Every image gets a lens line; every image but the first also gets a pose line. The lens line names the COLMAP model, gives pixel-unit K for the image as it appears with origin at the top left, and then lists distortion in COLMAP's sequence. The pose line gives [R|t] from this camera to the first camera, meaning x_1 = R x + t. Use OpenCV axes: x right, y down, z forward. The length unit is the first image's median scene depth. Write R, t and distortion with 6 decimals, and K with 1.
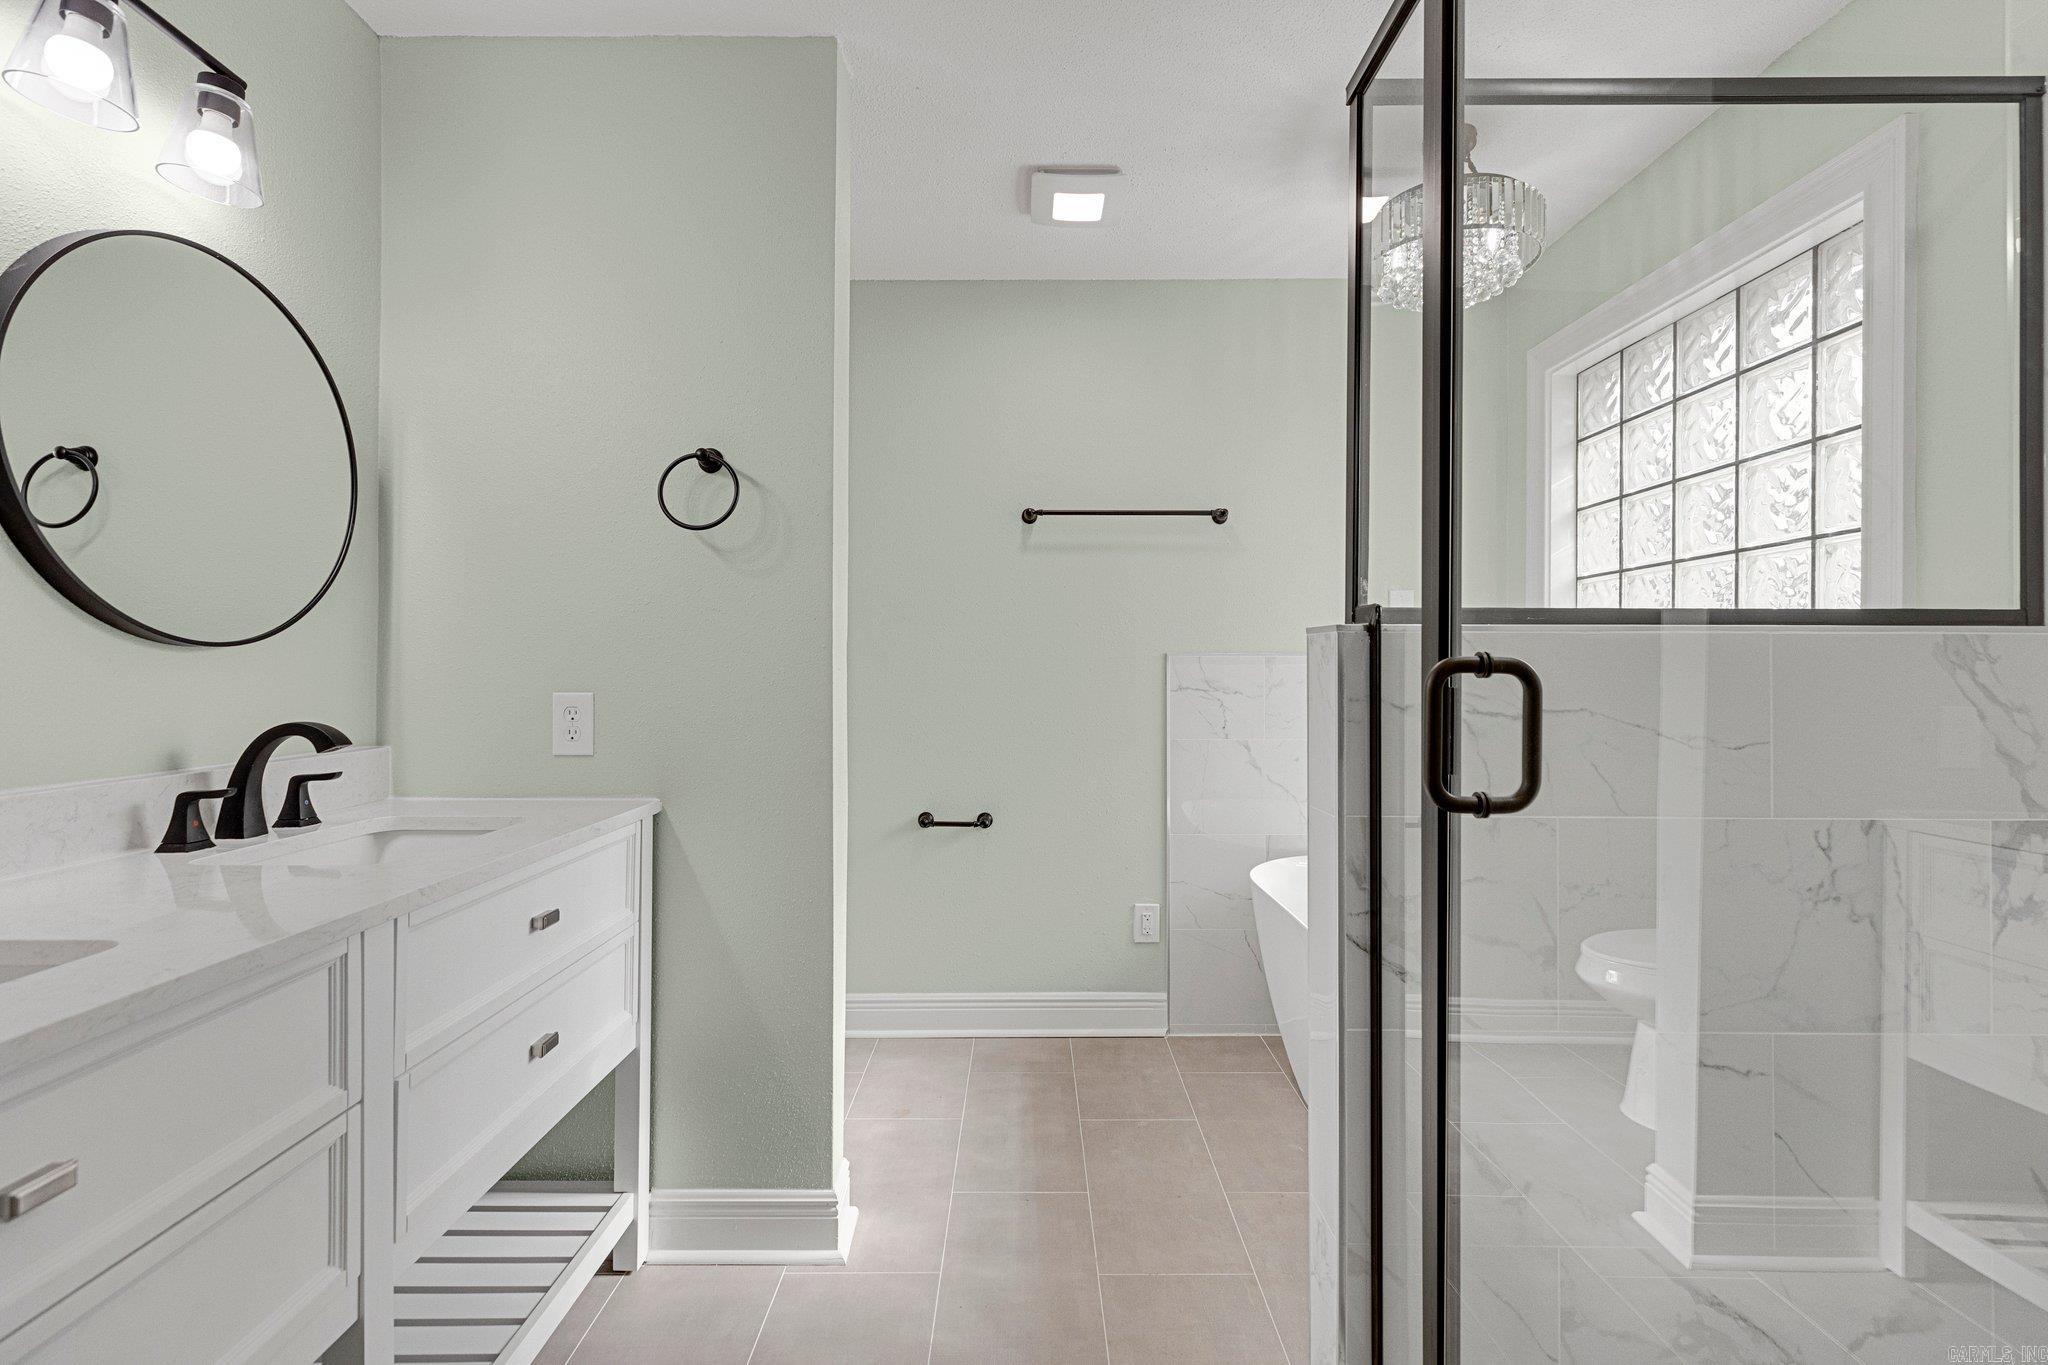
lens RADIAL K [[916.1, 0, 1025.4], [0, 916.1, 675.0], [0, 0, 1]] dist [0.005776, -0.001134]
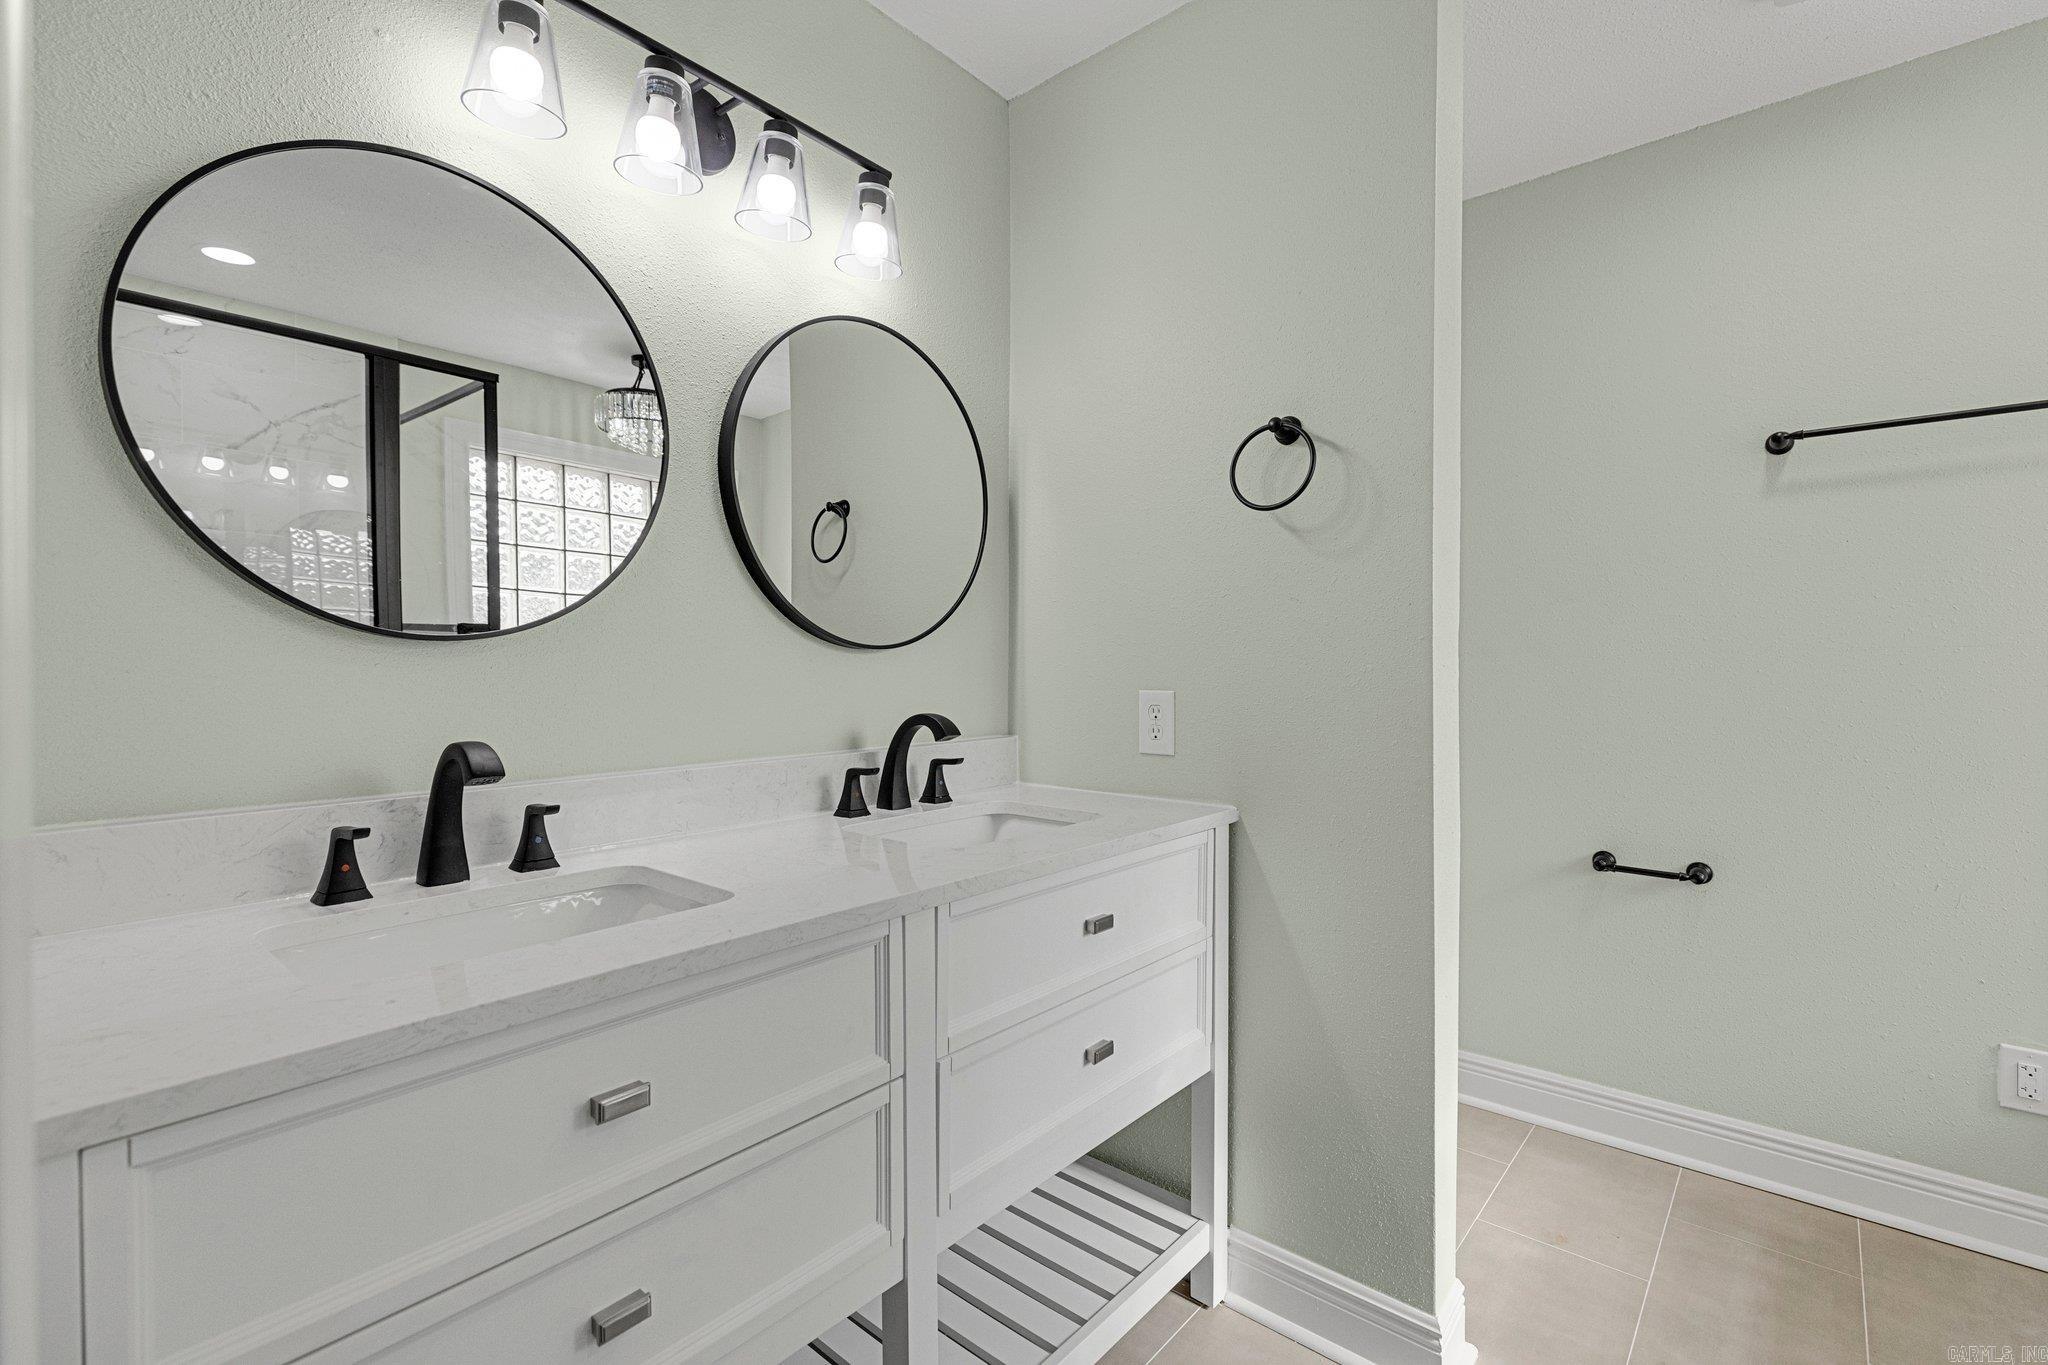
lens RADIAL K [[916.1, 0, 1022.0], [0, 916.1, 673.6], [0, 0, 1]] dist [0.005776, -0.001134]
pose [[0.757261, 0.003007, -0.653105, 0.042922], [-0.001012, 0.999994, 0.003431, -0.002605], [0.653111, -0.001938, 0.757259, 0.172693]]
